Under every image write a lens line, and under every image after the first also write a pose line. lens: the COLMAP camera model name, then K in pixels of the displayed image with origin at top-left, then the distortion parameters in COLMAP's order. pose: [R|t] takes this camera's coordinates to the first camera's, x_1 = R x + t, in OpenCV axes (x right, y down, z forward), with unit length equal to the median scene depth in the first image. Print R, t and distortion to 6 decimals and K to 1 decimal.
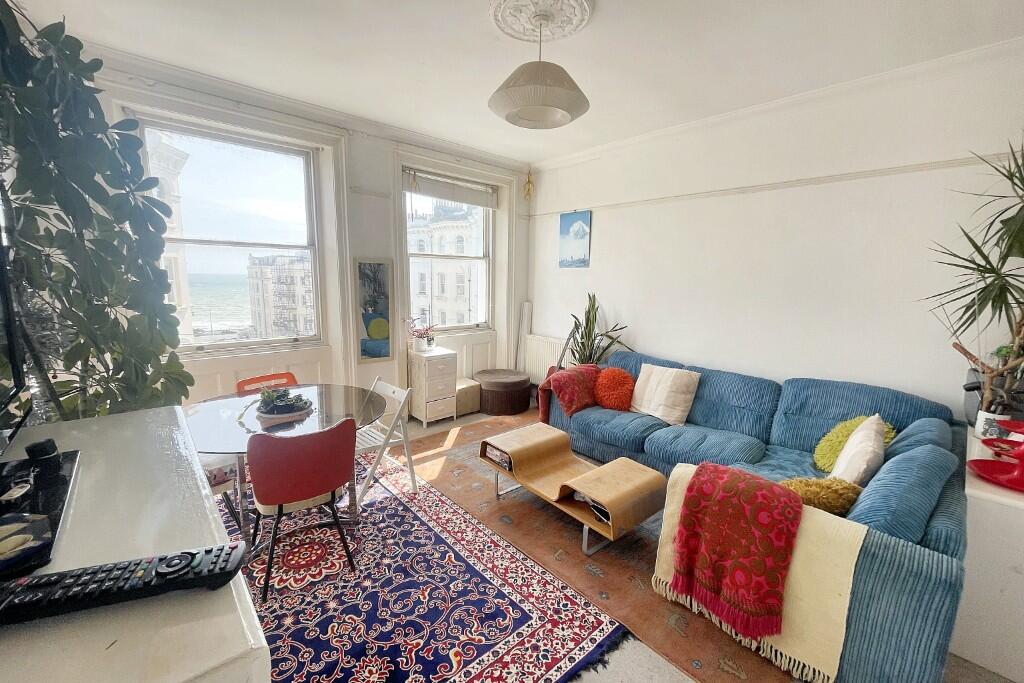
lens RADIAL K [[414.0, 0, 510.1], [0, 414.0, 346.3], [0, 0, 1]] dist [0.000550, -0.000107]
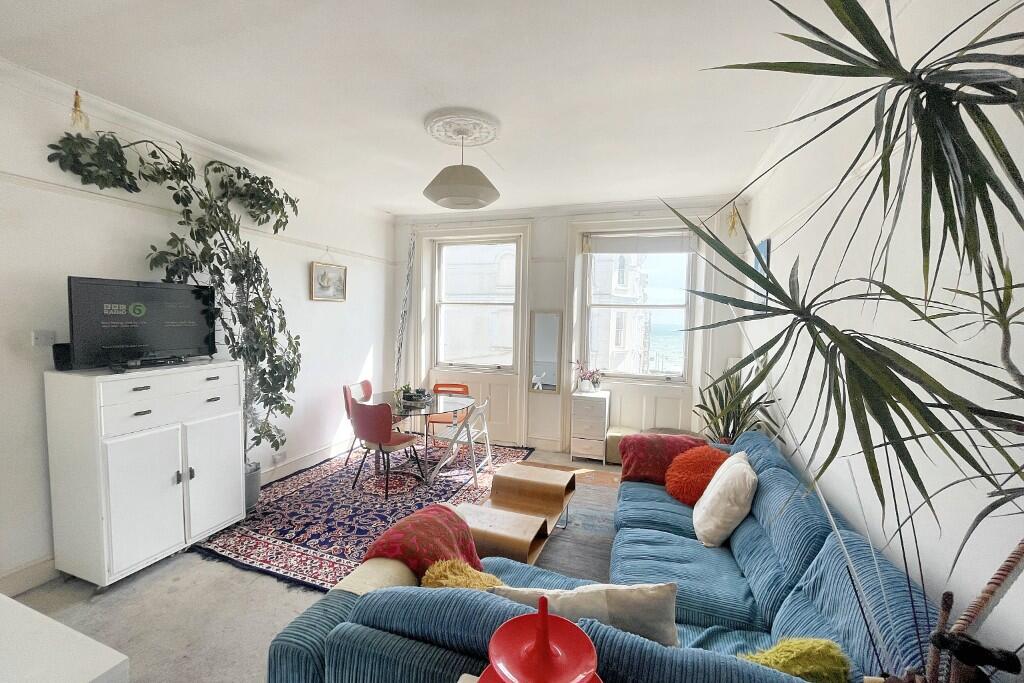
lens RADIAL K [[414.0, 0, 508.0], [0, 414.0, 343.3], [0, 0, 1]] dist [0.000550, -0.000107]
pose [[0.481417, 0.045650, -0.875302, 1.079852], [-0.159054, 0.986612, -0.036025, -0.071890], [0.861939, 0.156563, 0.482233, 0.454600]]
